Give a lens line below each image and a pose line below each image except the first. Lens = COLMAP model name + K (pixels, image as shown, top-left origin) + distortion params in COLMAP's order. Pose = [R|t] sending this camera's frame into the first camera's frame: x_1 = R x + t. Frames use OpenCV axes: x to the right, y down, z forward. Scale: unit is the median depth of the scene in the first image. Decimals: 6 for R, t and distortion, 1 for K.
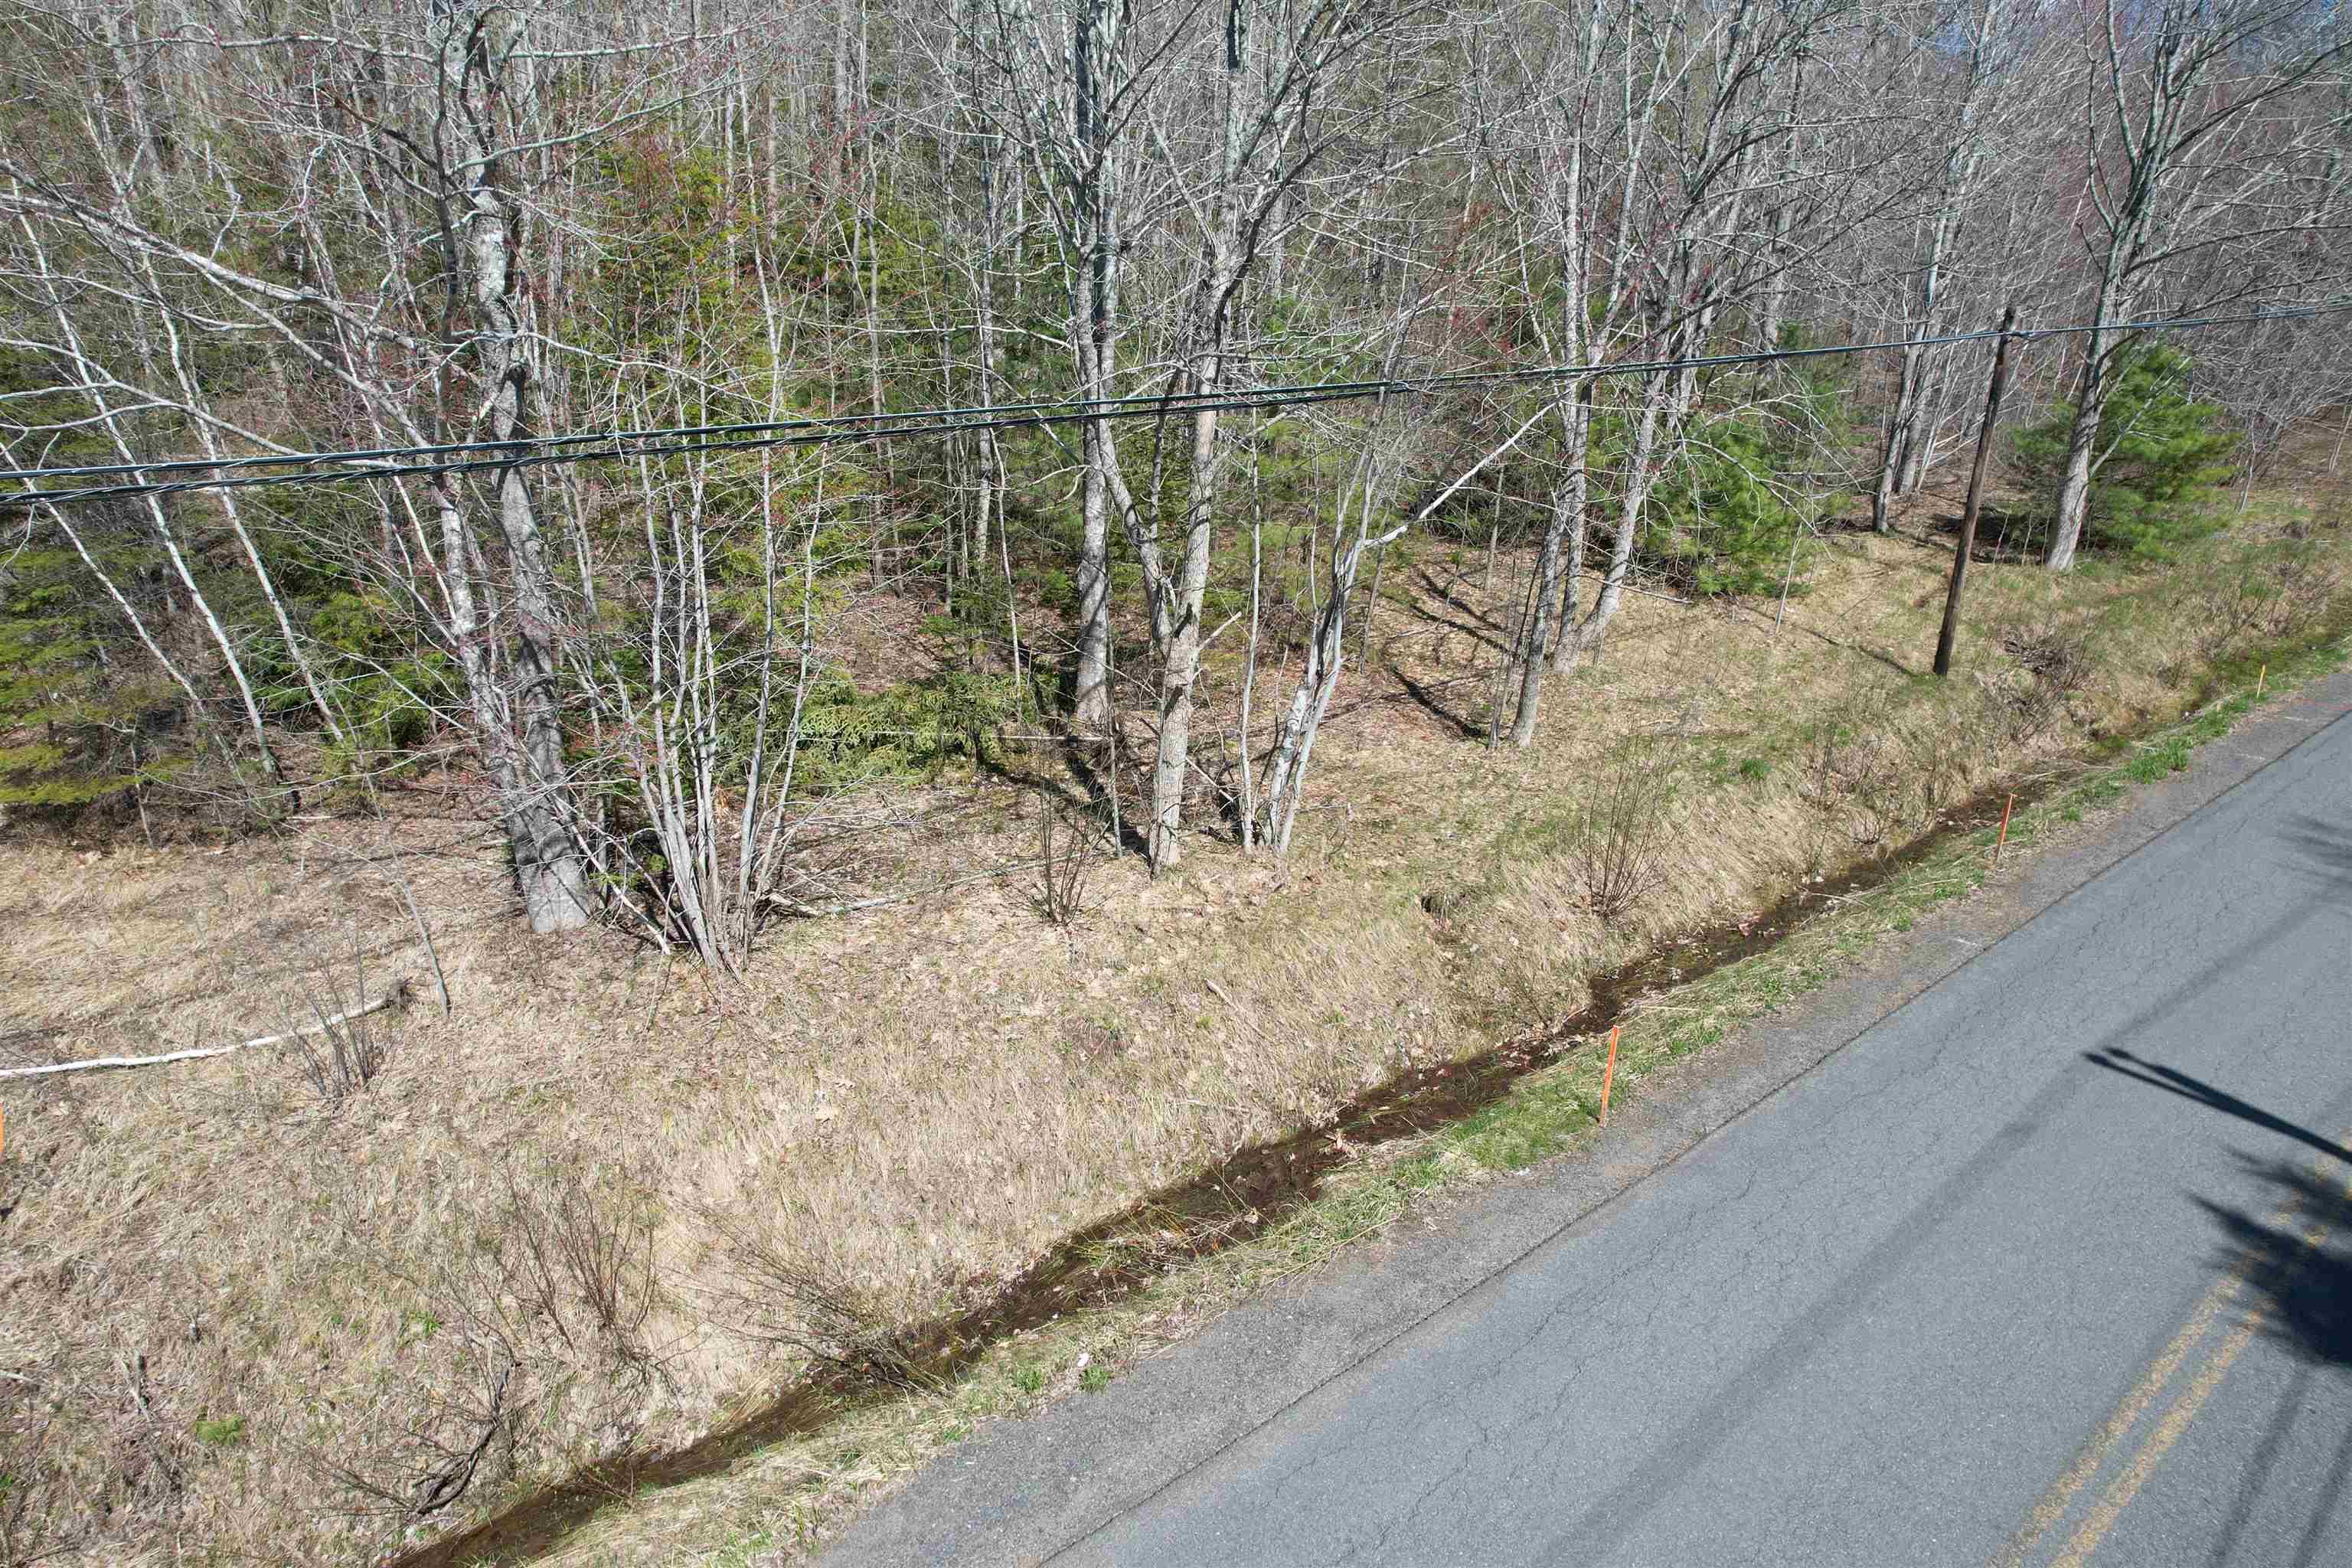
lens RADIAL K [[1486.2, 0, 1176.0], [0, 1486.2, 784.0], [0, 0, 1]] dist [-0.072276, 0.056991]
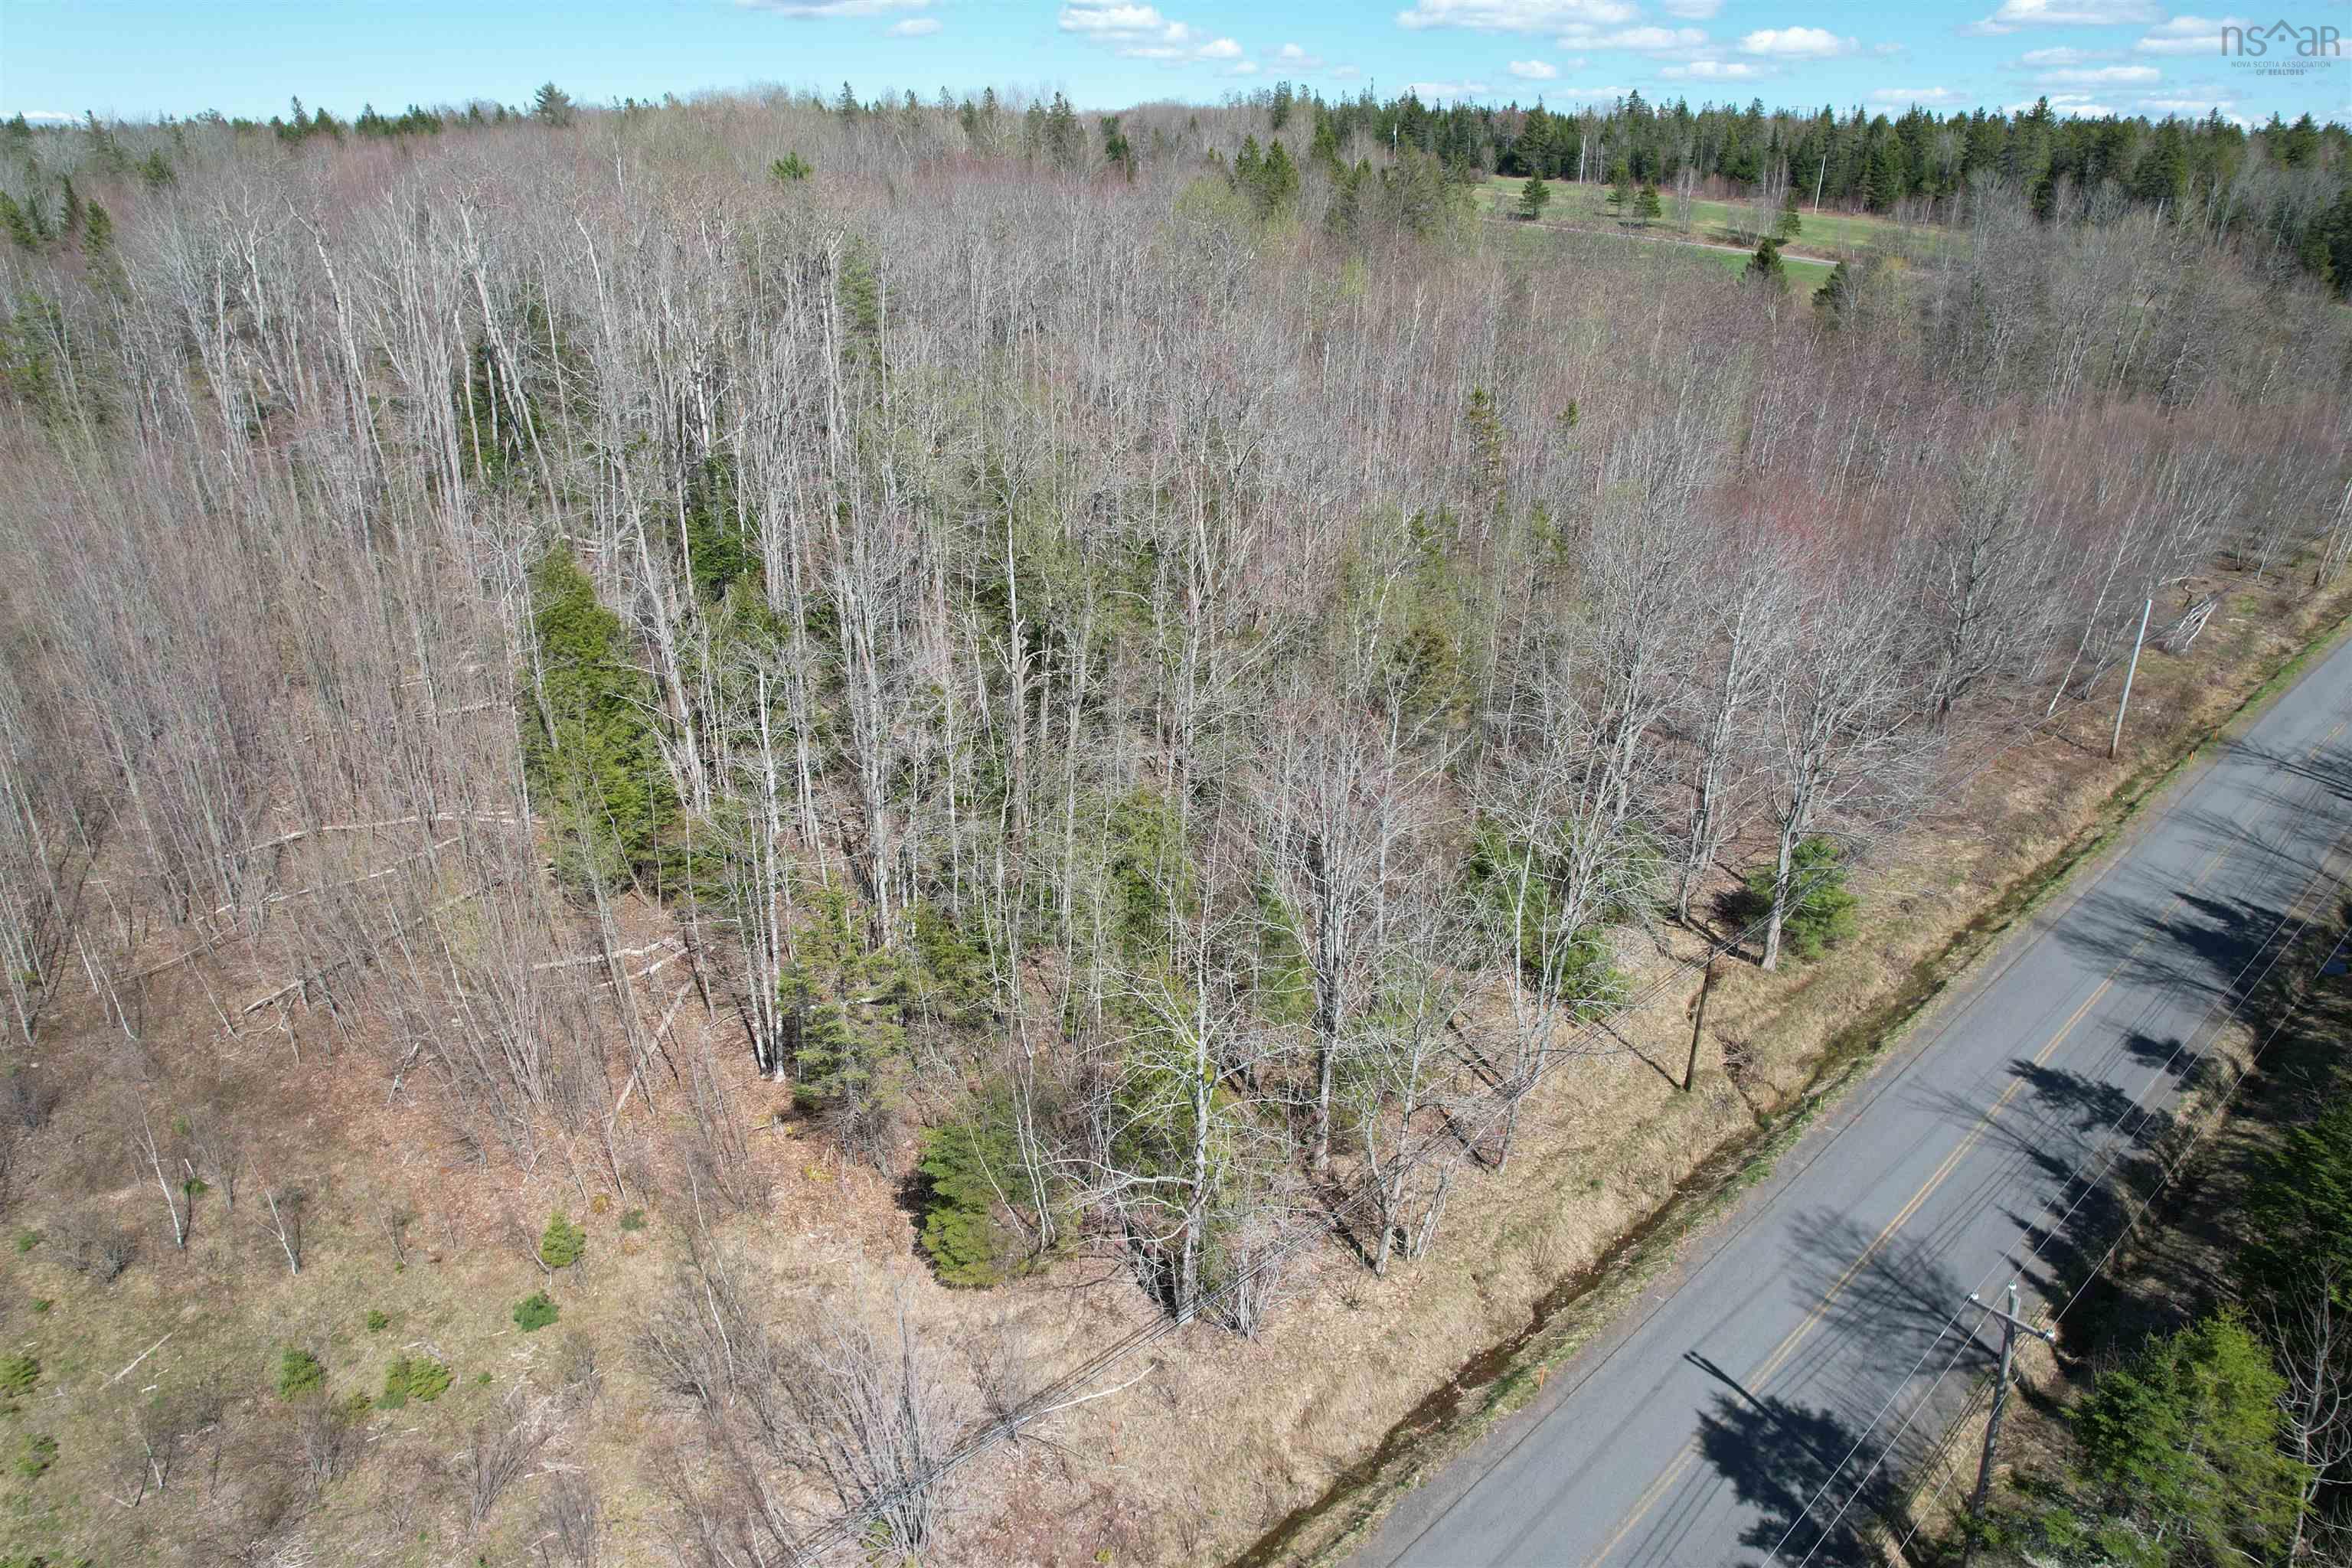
lens RADIAL K [[1479.5, 0, 1176.0], [0, 1479.5, 784.0], [0, 0, 1]] dist [-0.095451, 0.078919]
pose [[0.997931, -0.038033, 0.051839, -0.570500], [0.035400, 0.998081, 0.050806, -1.158379], [-0.053672, -0.048865, 0.997362, -1.901472]]
